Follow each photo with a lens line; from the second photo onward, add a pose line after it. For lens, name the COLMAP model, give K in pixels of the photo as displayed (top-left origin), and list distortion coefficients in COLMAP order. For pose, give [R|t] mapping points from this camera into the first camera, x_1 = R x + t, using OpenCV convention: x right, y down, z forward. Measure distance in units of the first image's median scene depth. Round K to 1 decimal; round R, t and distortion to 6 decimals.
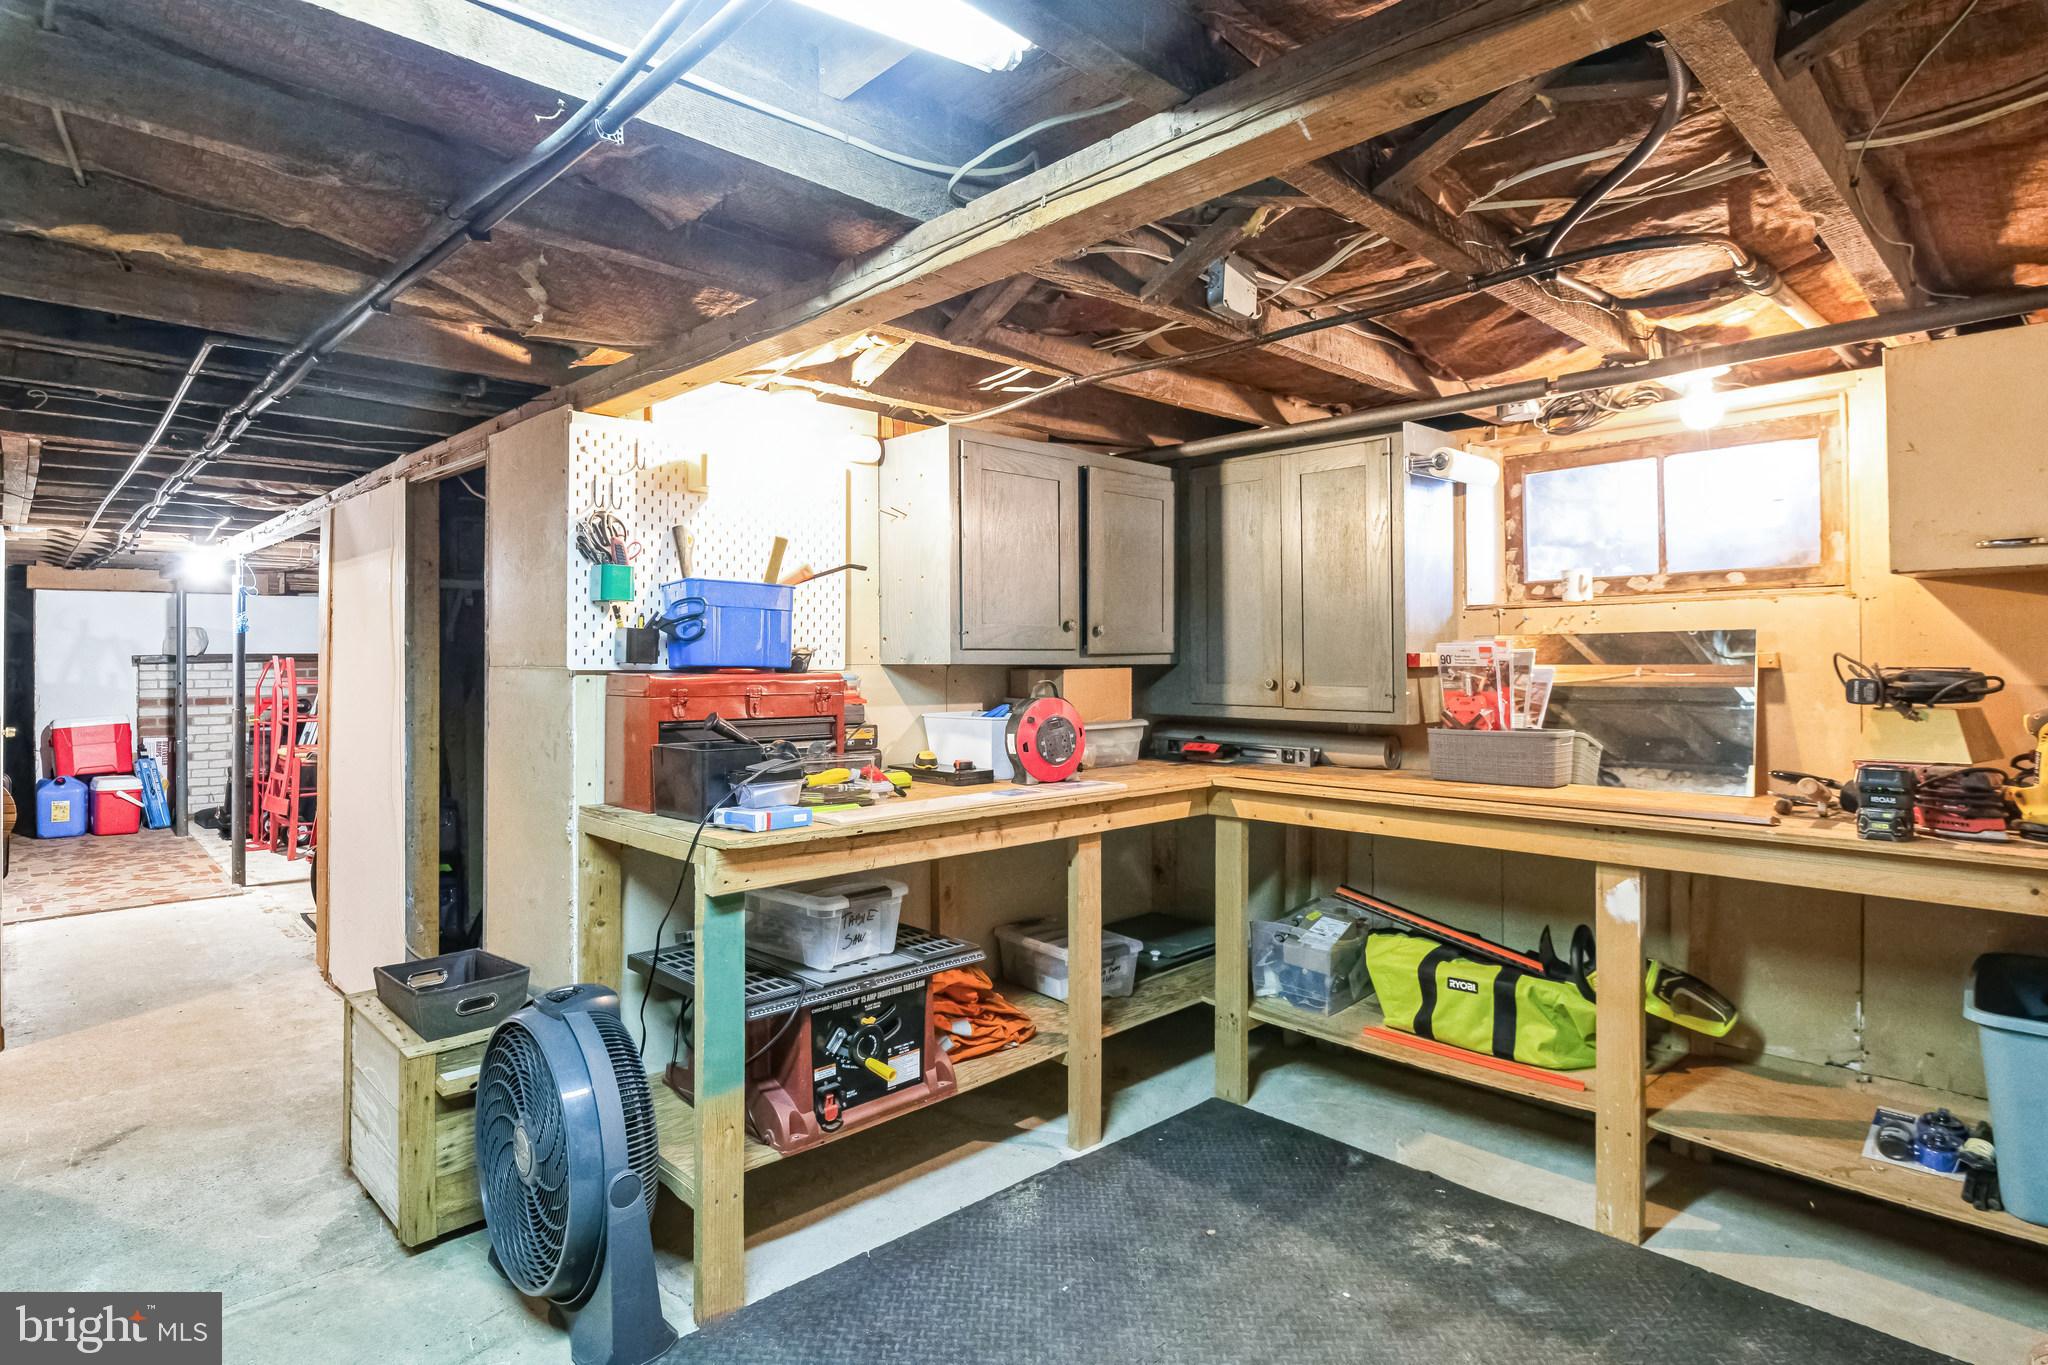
lens RADIAL K [[1078.7, 0, 1026.1], [0, 1078.7, 666.0], [0, 0, 1]] dist [-0.002476, -0.000264]
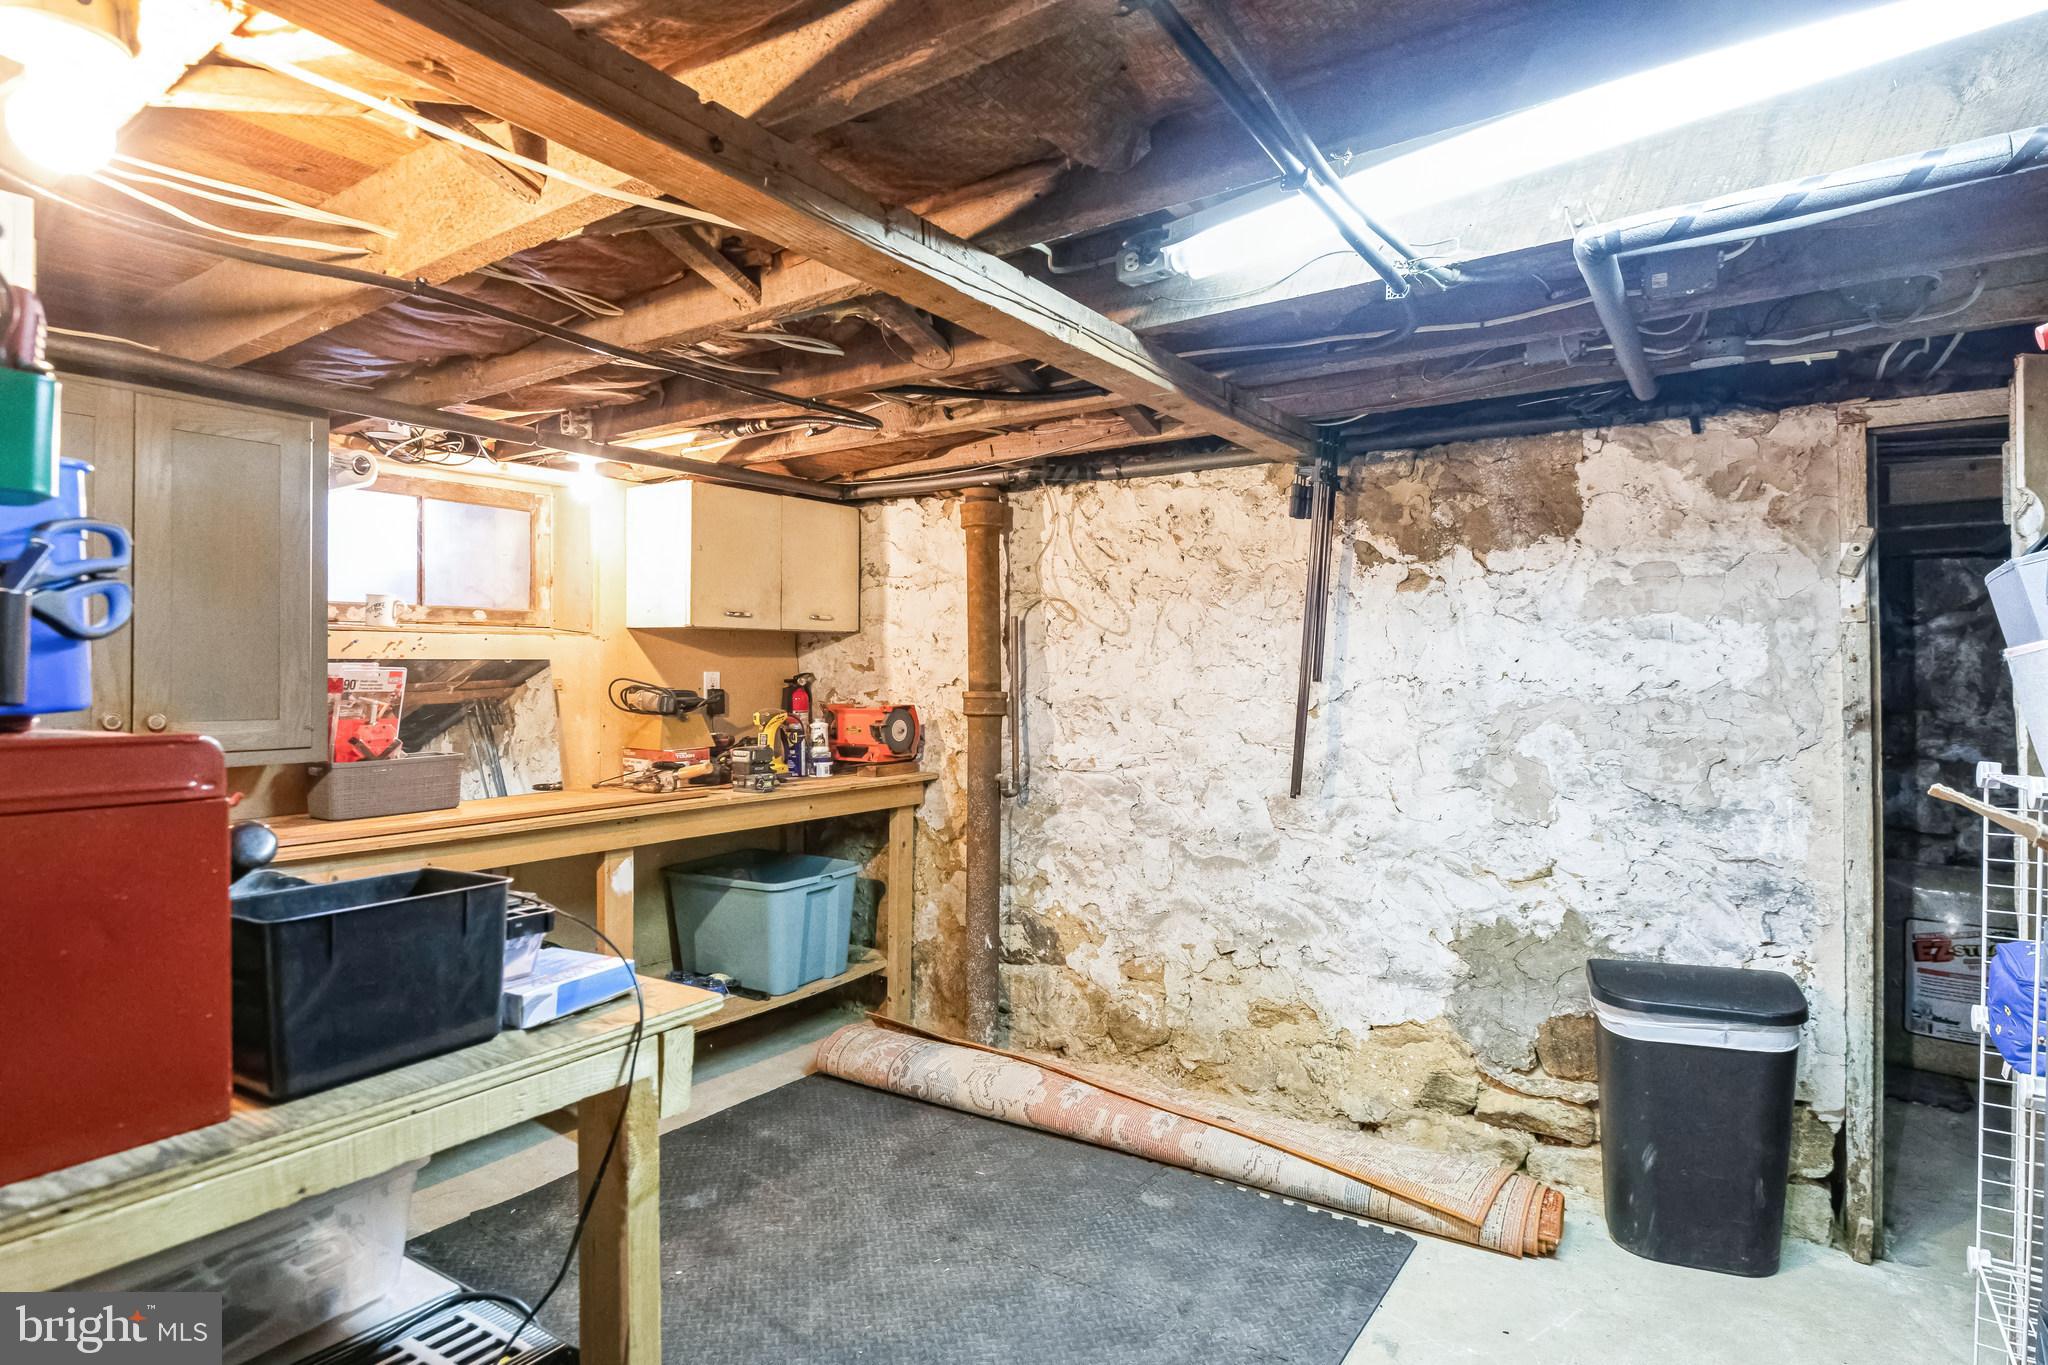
lens RADIAL K [[1084.9, 0, 1026.6], [0, 1084.9, 678.9], [0, 0, 1]] dist [0.001602, 0.000080]
pose [[-0.205265, 0.003522, 0.978700, -0.625471], [0.010245, 0.999946, -0.001450, -0.003751], [-0.978653, 0.009729, -0.205290, 0.652787]]
